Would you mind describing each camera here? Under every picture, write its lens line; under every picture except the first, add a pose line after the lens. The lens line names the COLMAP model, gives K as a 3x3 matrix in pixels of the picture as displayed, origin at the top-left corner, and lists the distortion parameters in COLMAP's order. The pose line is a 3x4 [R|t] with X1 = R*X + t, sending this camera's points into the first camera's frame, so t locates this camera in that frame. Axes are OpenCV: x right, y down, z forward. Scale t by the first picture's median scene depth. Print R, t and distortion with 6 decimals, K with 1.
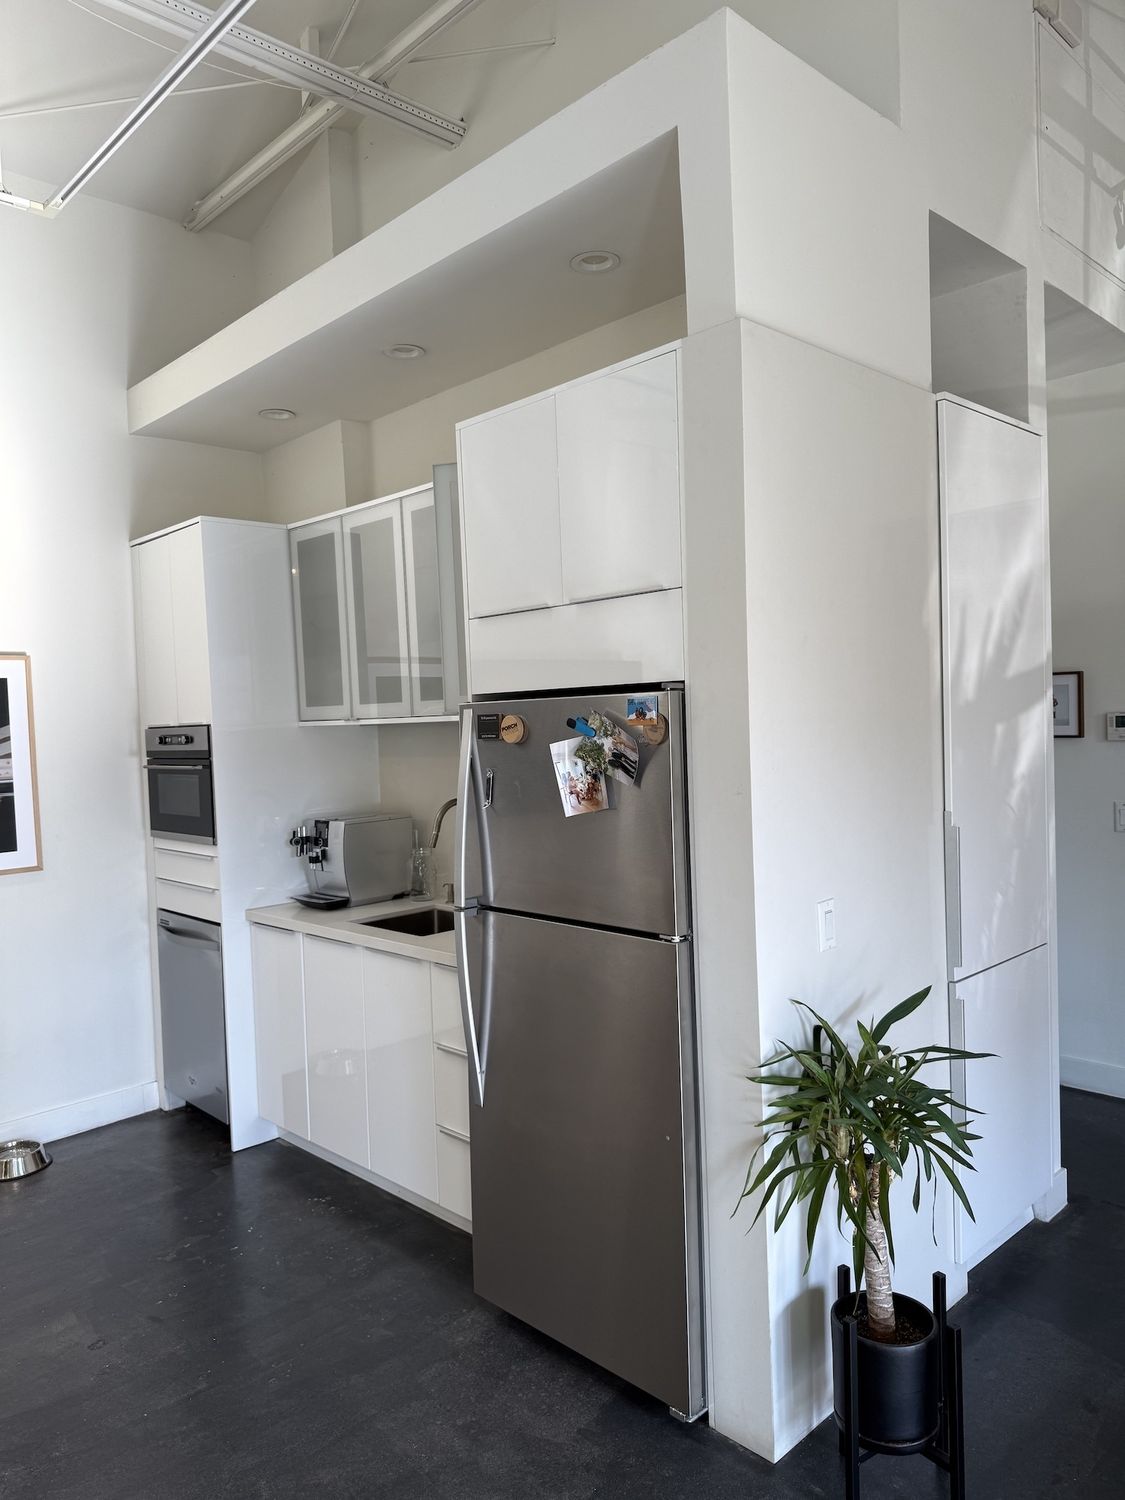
lens RADIAL K [[1060.1, 0, 562.5], [0, 1060.1, 750.0], [0, 0, 1]] dist [0.079469, -0.120791]
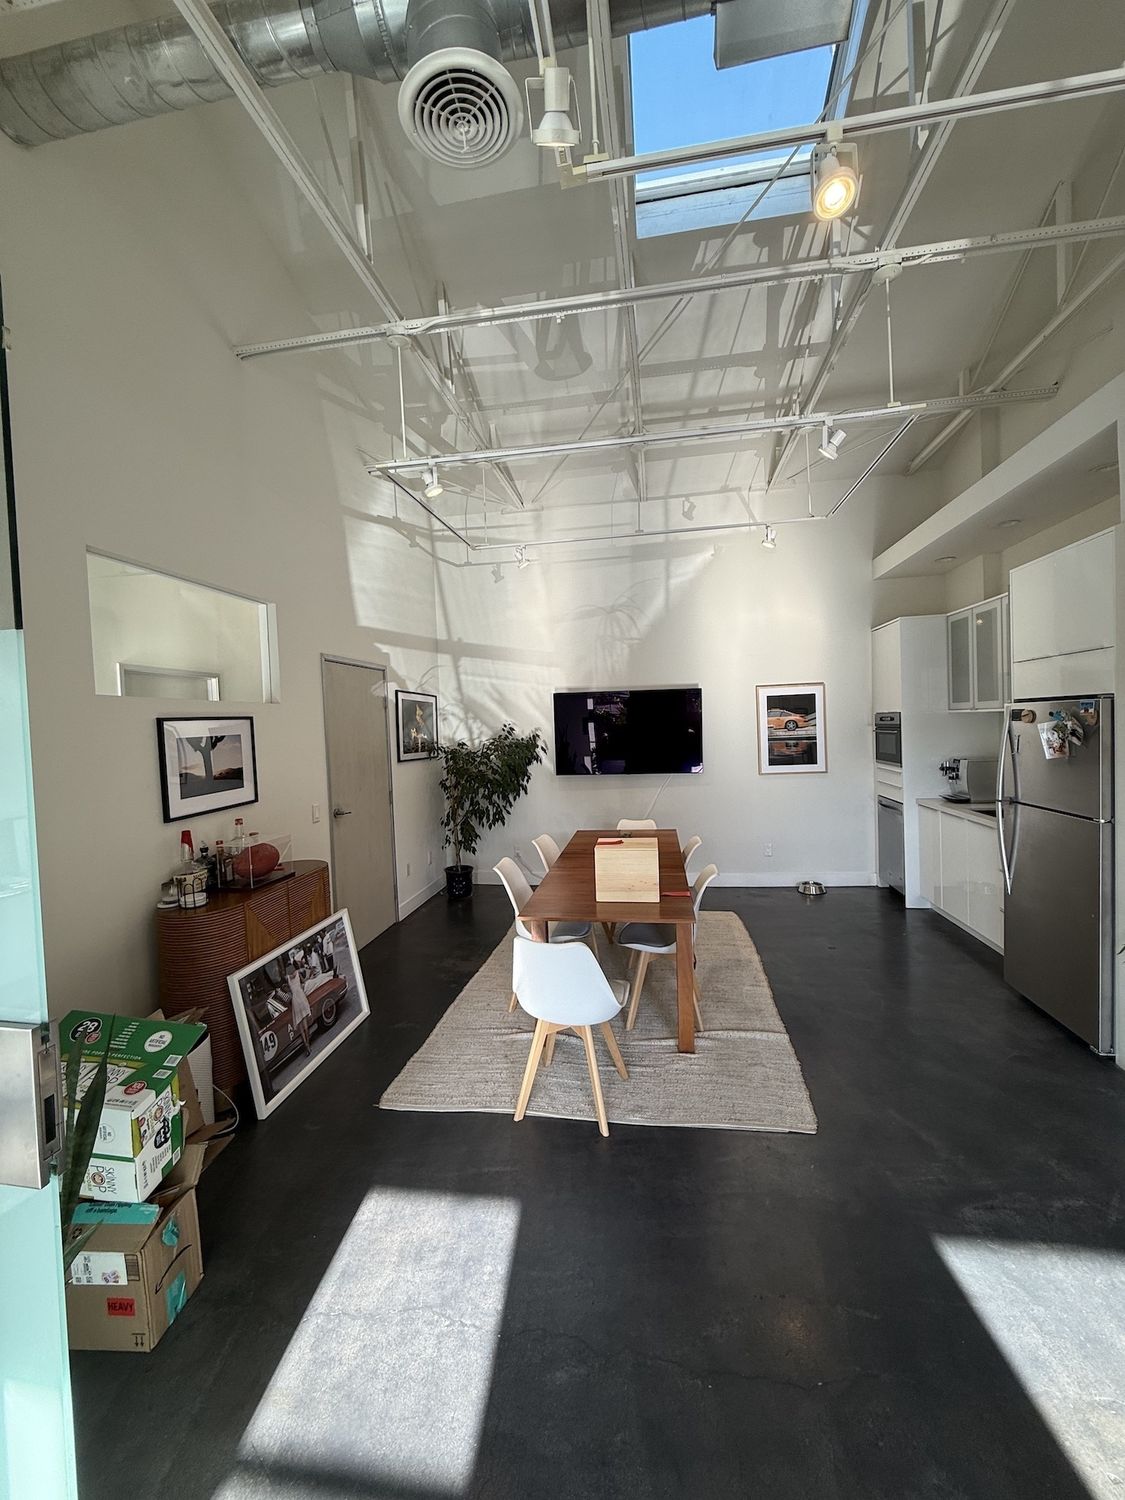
lens RADIAL K [[597.2, 0, 562.5], [0, 597.2, 743.4], [0, 0, 1]] dist [0.000632, 0.000611]
pose [[0.610798, 0.041209, -0.790713, 0.219643], [-0.012037, 0.999013, 0.042766, -0.004190], [0.791695, -0.016604, 0.610691, -0.299890]]
